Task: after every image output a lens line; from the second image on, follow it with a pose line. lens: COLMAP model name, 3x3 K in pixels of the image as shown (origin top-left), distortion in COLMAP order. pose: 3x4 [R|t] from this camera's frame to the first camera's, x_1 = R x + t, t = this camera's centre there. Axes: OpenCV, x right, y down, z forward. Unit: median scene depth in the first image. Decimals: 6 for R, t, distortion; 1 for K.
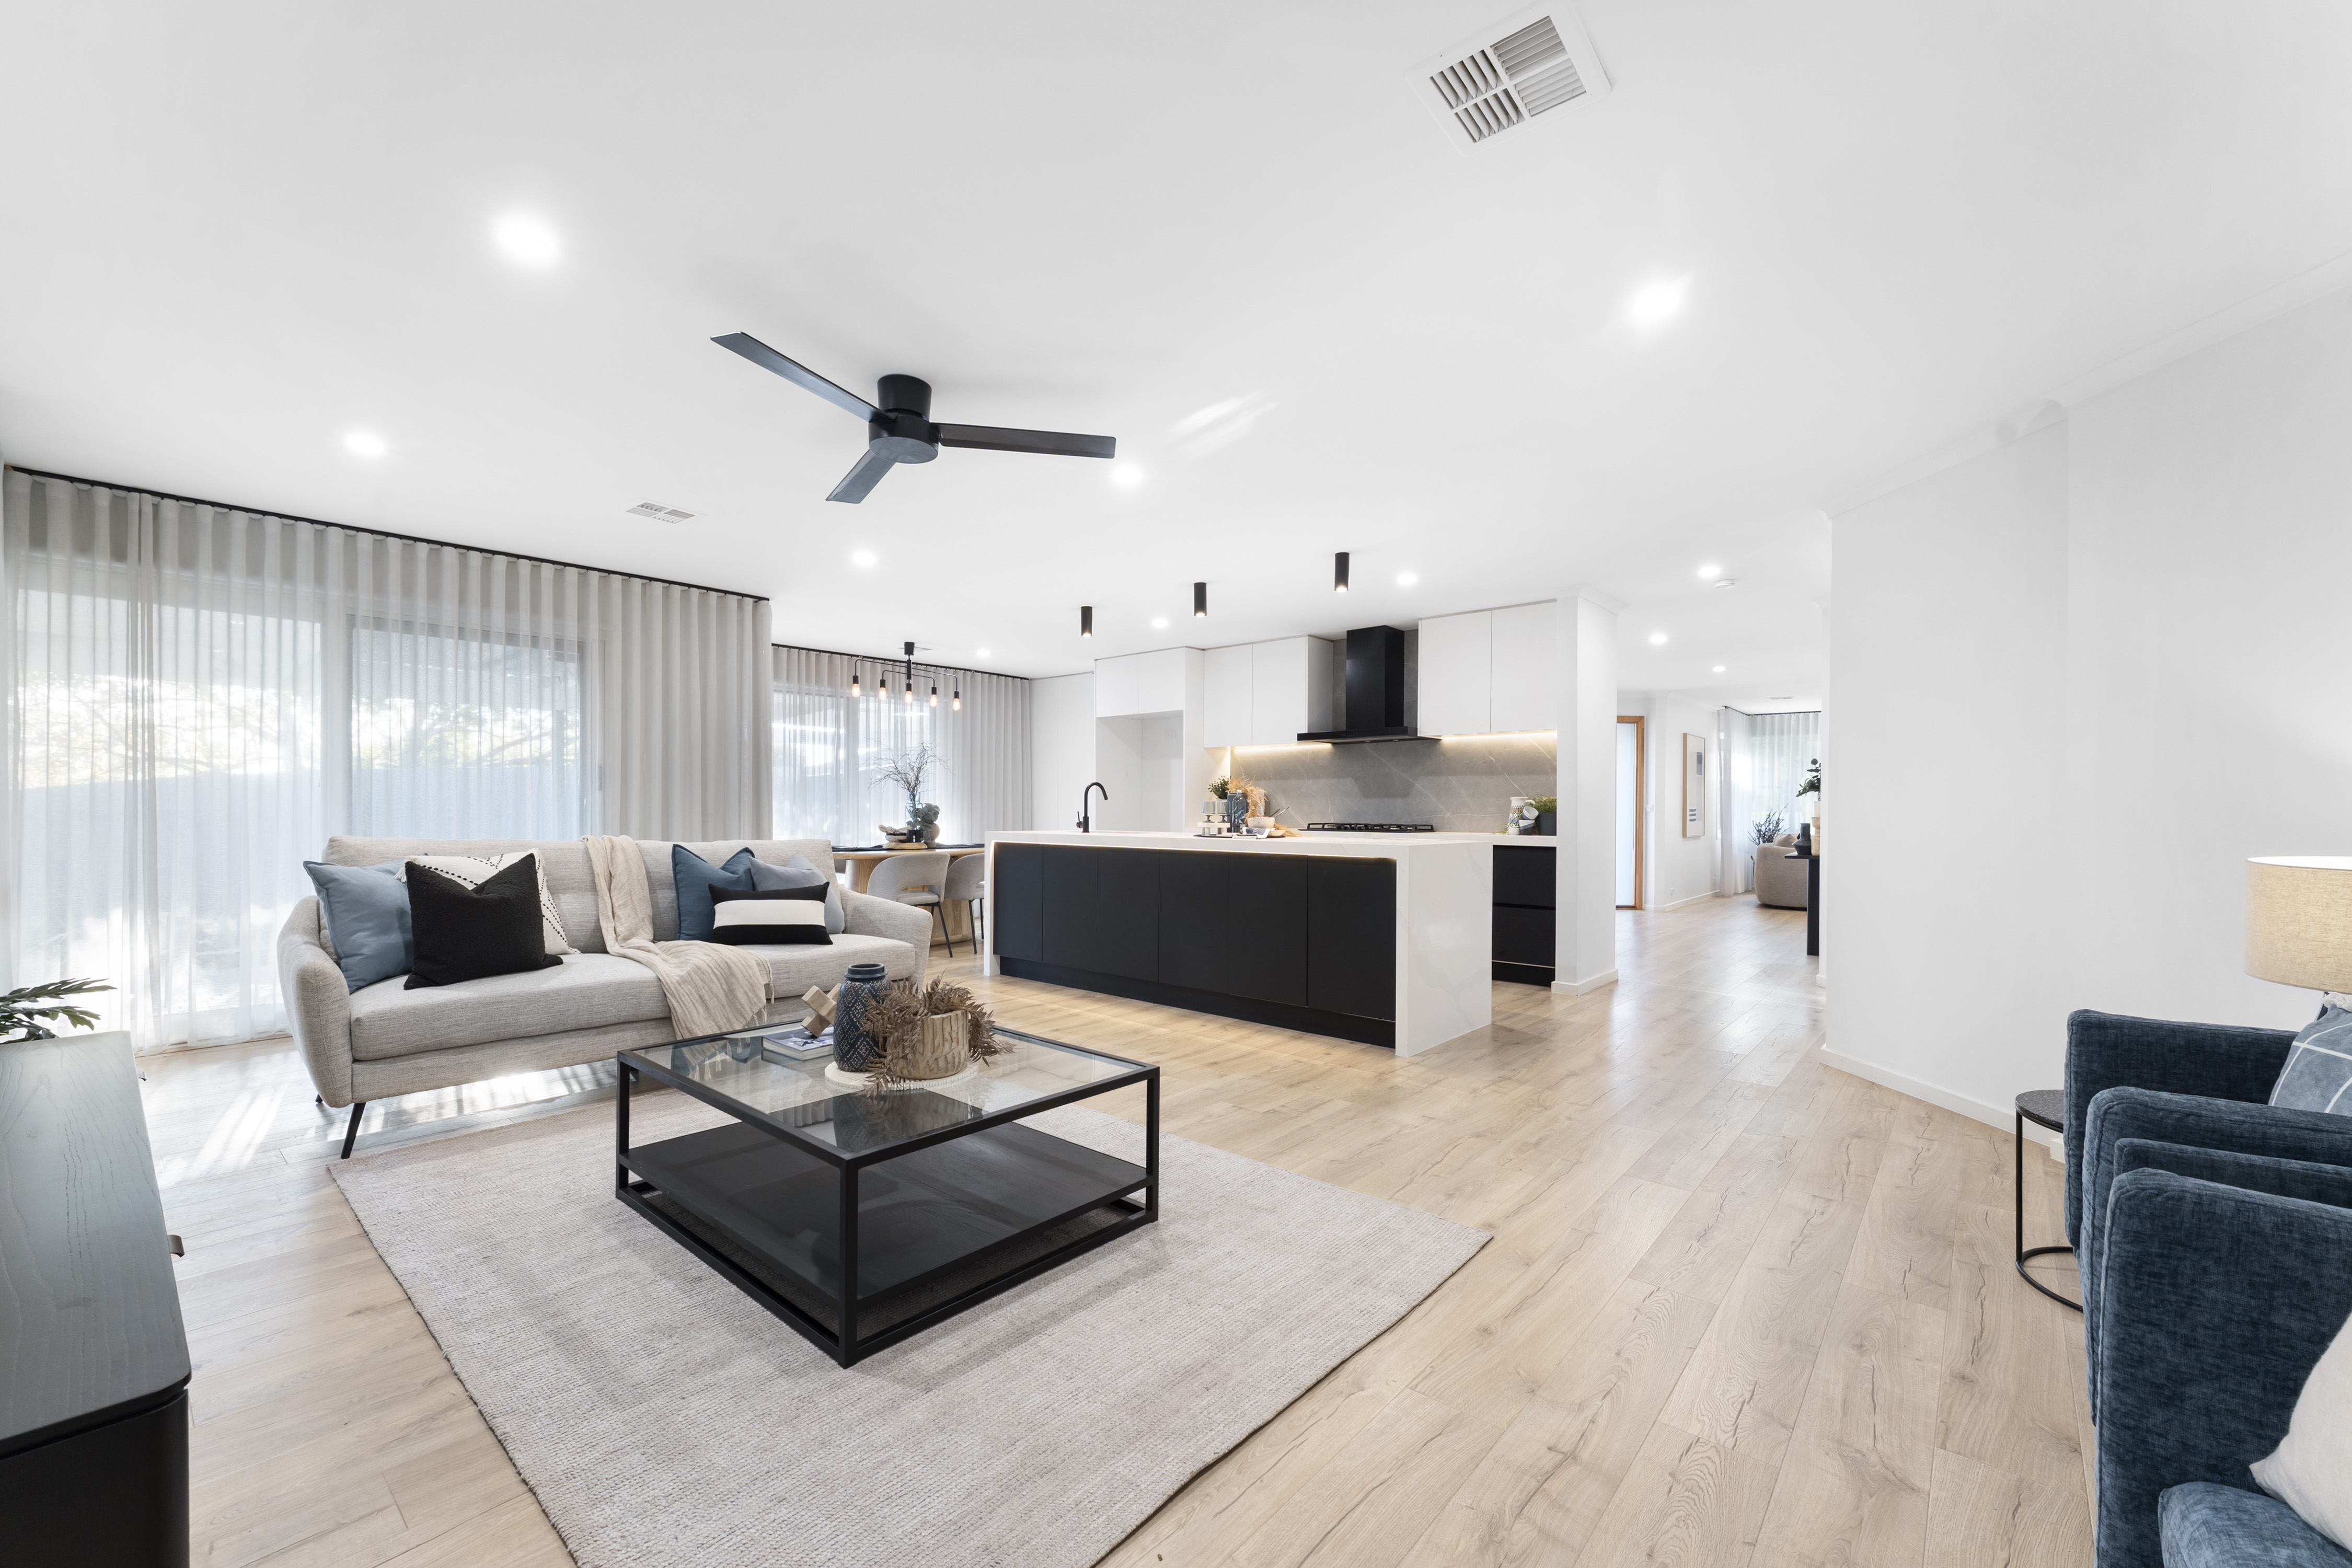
lens RADIAL K [[952.8, 0, 1171.6], [0, 952.8, 814.9], [0, 0, 1]] dist [-0.000125, 0.000065]
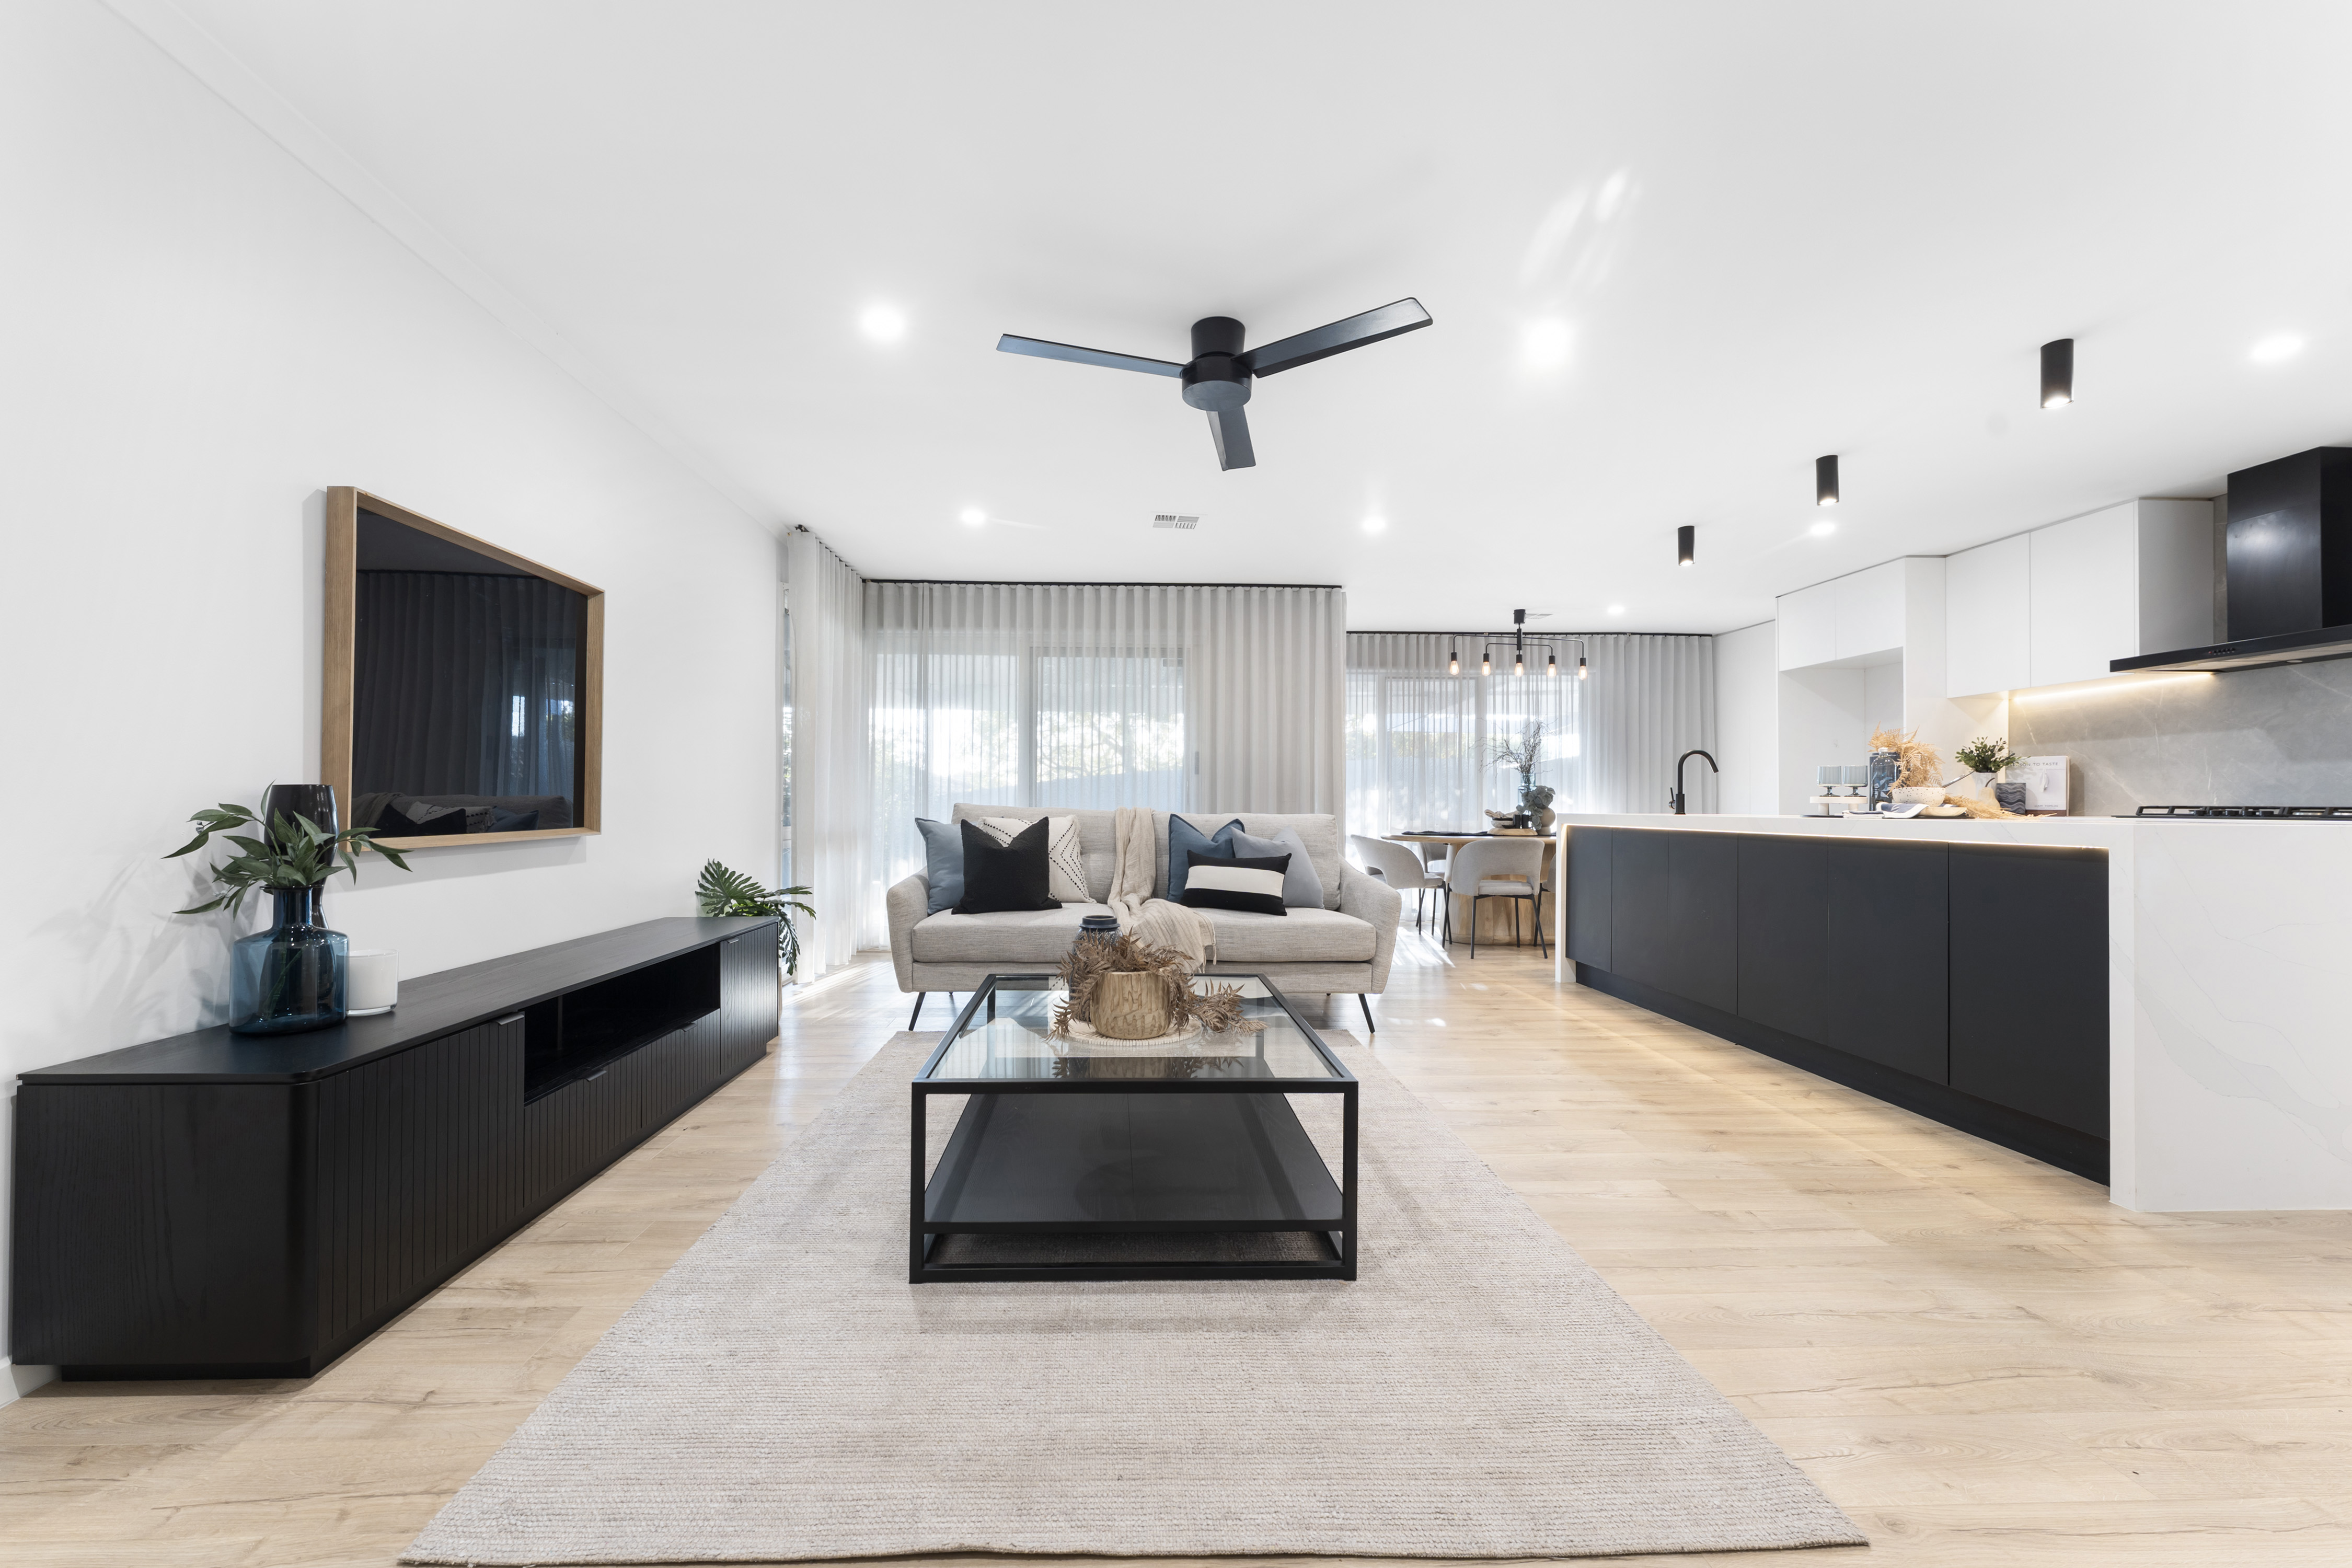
lens RADIAL K [[950.7, 0, 1137.4], [0, 950.7, 800.9], [0, 0, 1]] dist [-0.001909, -0.000256]
pose [[0.678872, -0.005463, -0.734236, 0.247413], [-0.006058, 0.999897, -0.013041, 0.027709], [0.734231, 0.013302, 0.678769, 0.196934]]
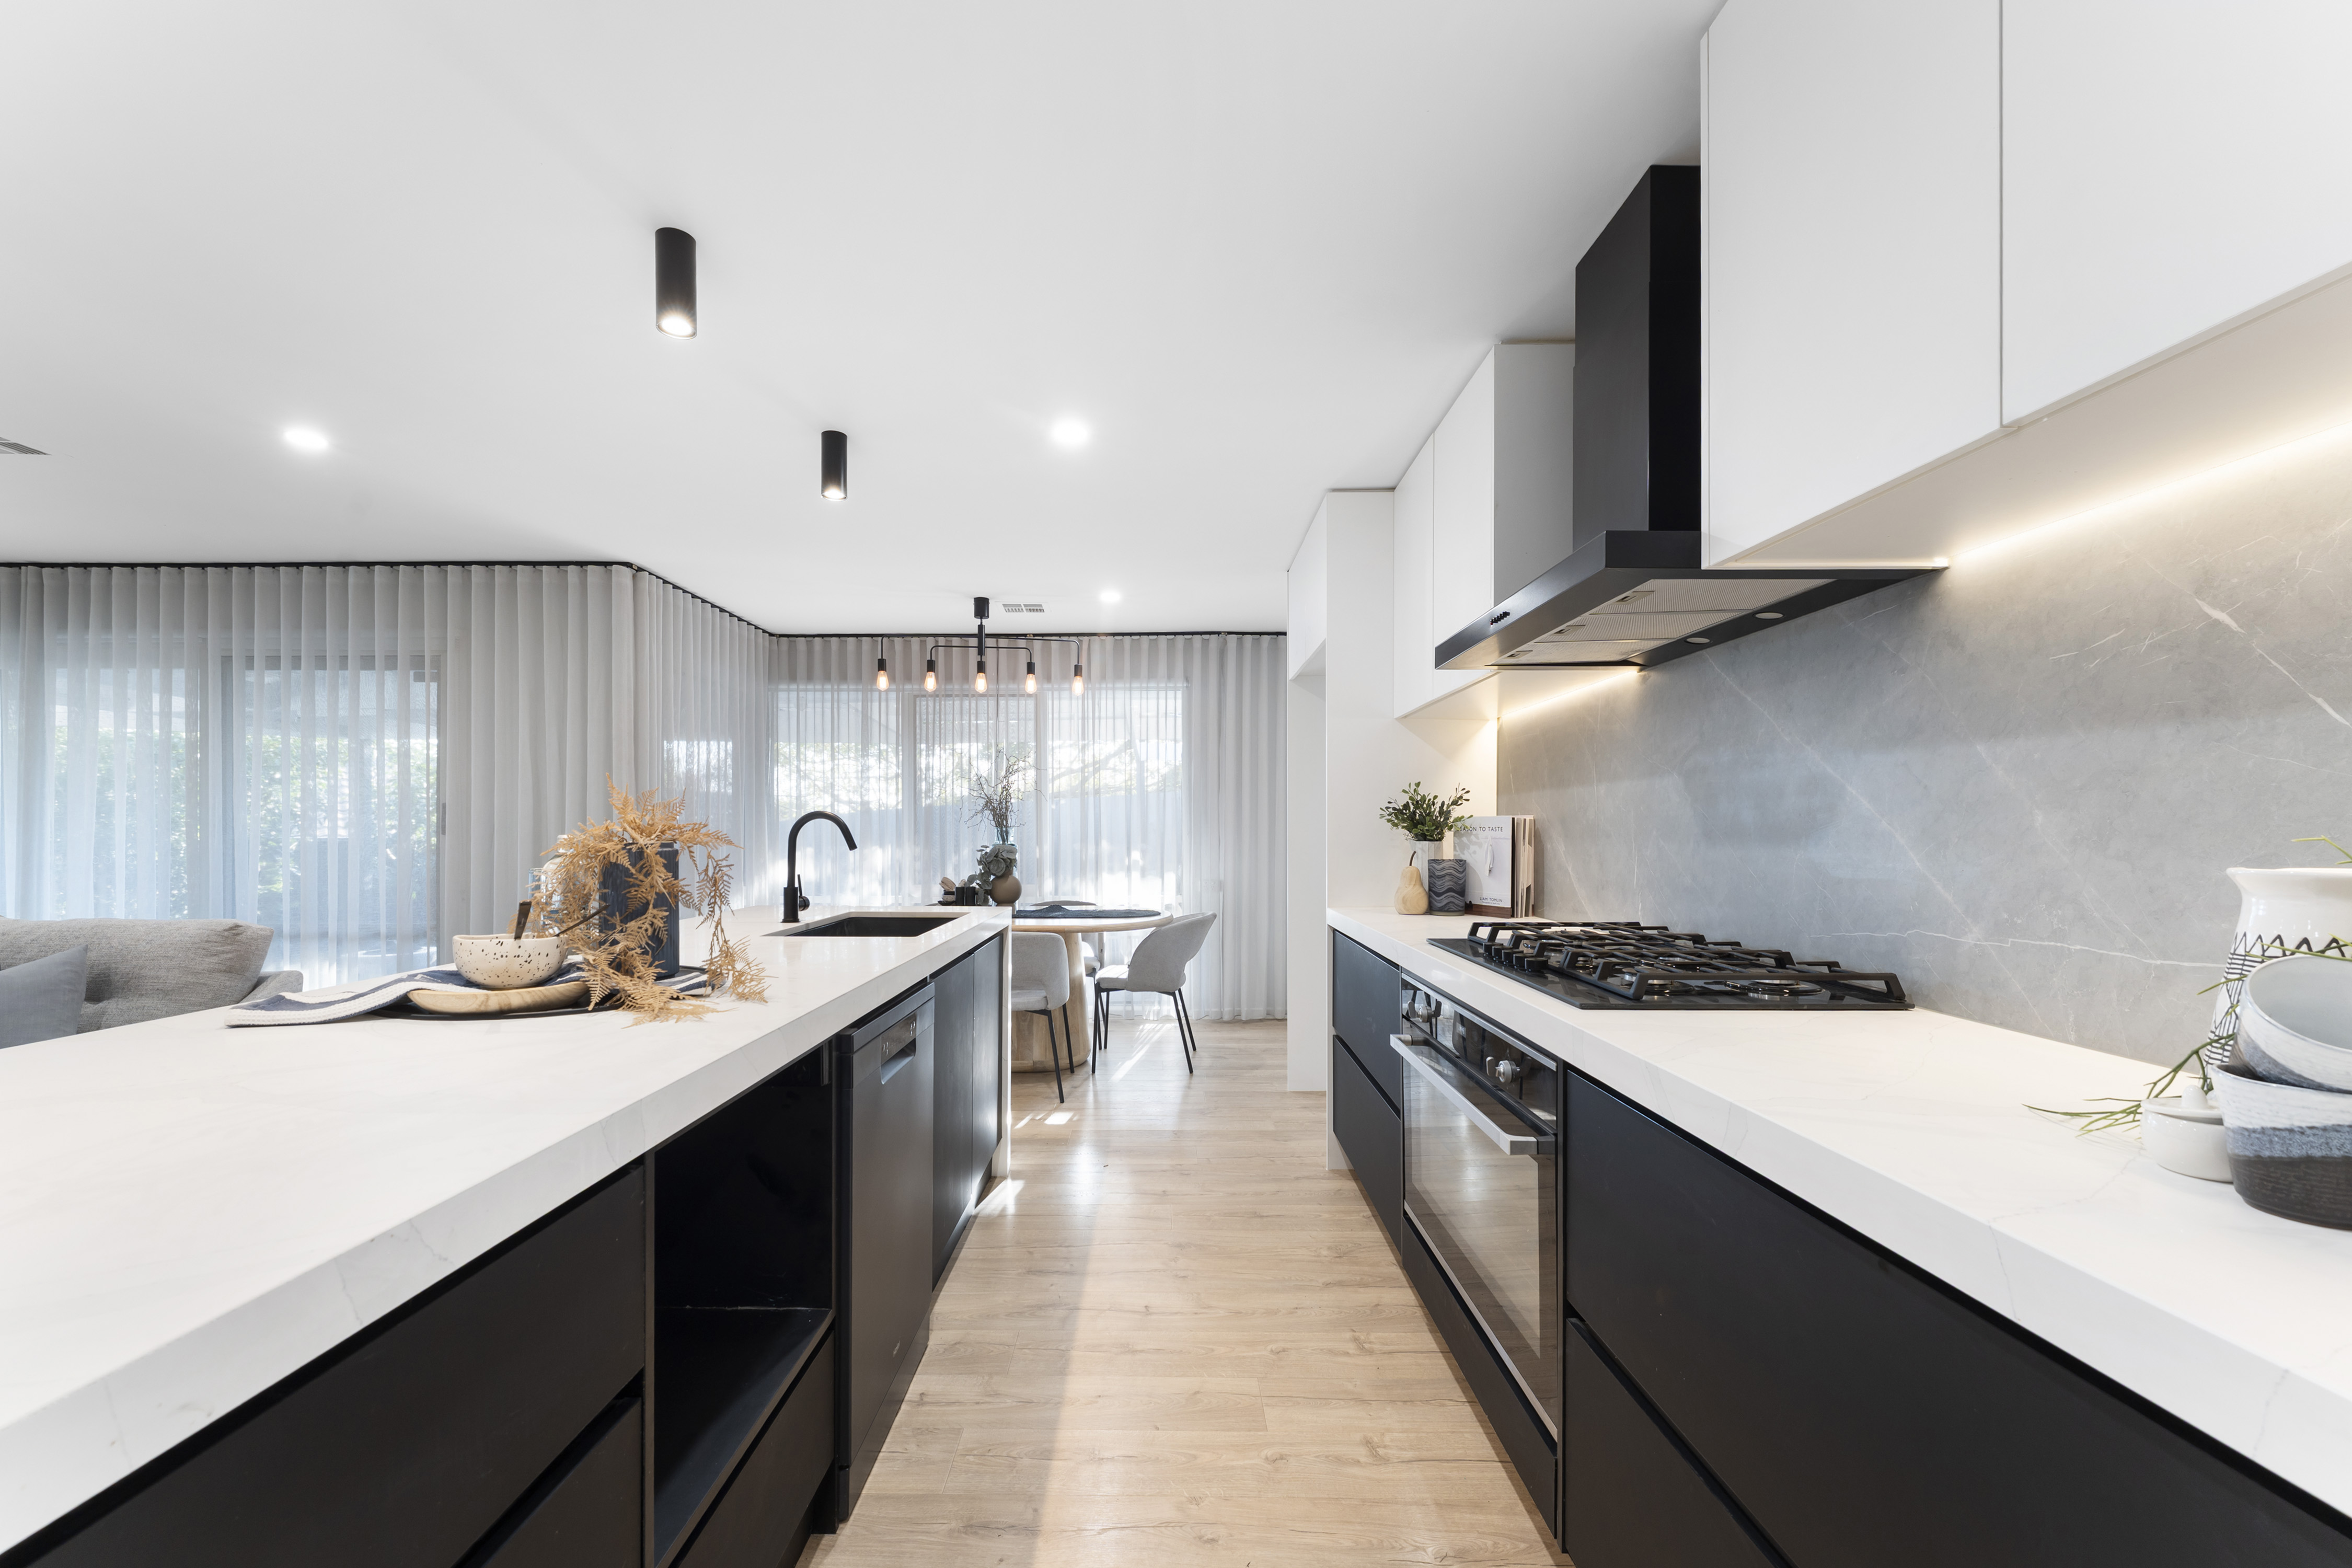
lens RADIAL K [[952.8, 0, 1171.6], [0, 952.8, 814.9], [0, 0, 1]] dist [-0.000125, 0.000065]
pose [[0.666215, -0.017197, -0.745561, 0.503996], [-0.000570, 0.999722, -0.023570, -0.031197], [0.745759, 0.016128, 0.666020, 1.142679]]
